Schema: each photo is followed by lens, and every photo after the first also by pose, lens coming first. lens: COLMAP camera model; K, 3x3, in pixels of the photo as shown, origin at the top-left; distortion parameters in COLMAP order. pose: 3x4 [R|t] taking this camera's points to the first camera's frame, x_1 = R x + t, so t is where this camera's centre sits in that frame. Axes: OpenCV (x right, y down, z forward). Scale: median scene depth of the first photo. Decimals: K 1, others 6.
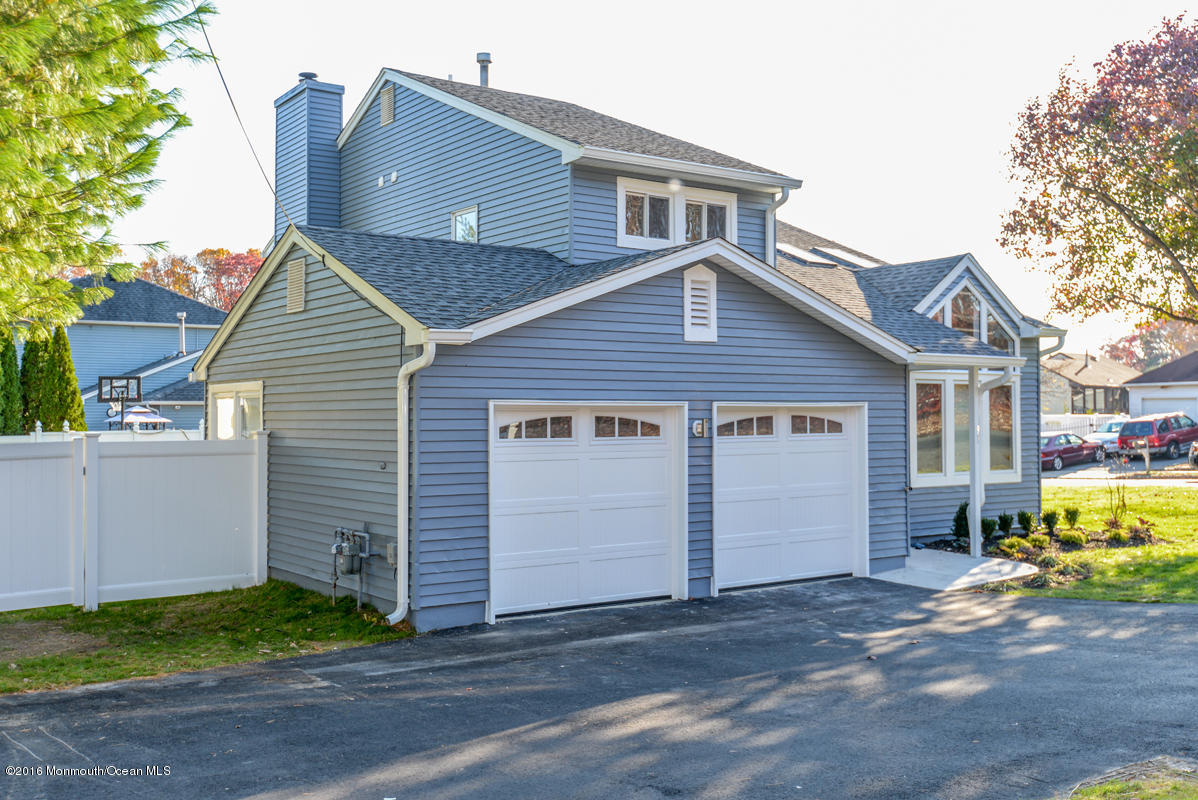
lens RADIAL K [[1161.5, 0, 604.7], [0, 1161.5, 395.6], [0, 0, 1]] dist [-0.040411, 0.000000]
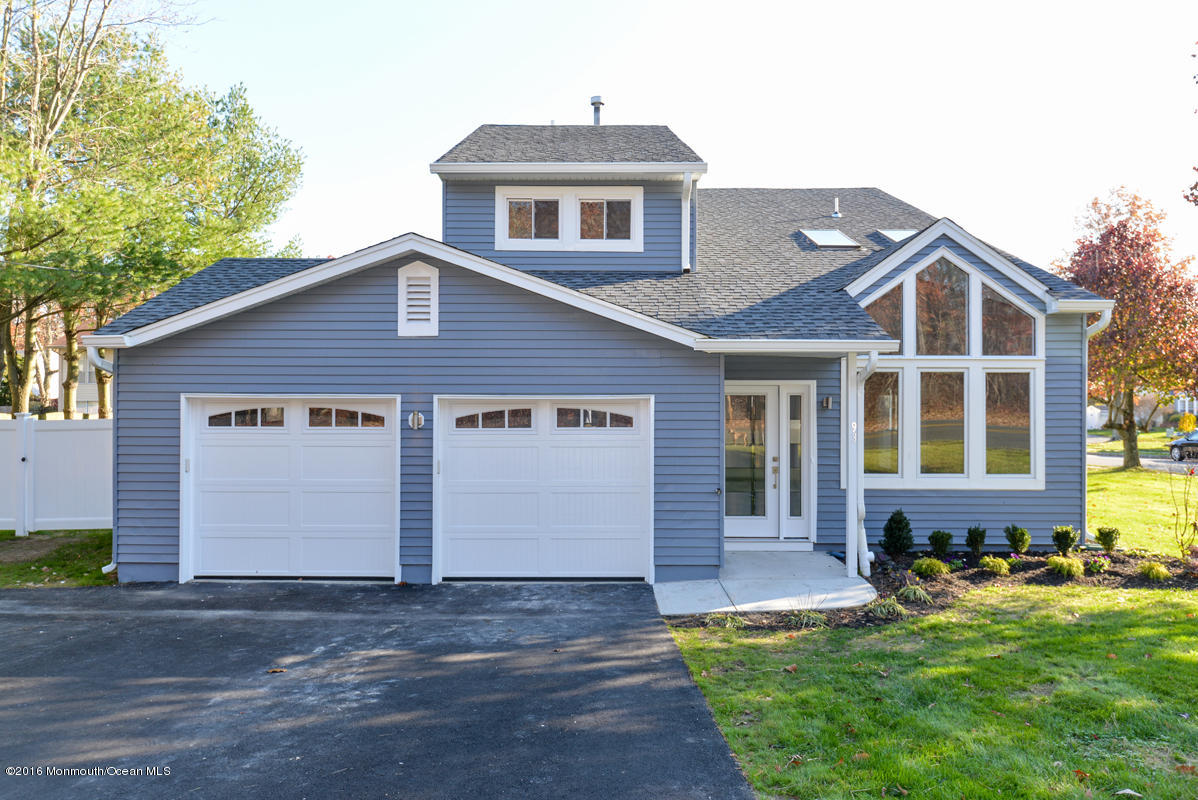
lens RADIAL K [[832.2, 0, 603.9], [0, 832.2, 402.1], [0, 0, 1]] dist [-0.020762, -0.002153]
pose [[0.816594, 0.009824, -0.577130, 0.588560], [0.004494, 0.999717, 0.023376, -0.004313], [0.577196, -0.021683, 0.816318, 0.449242]]
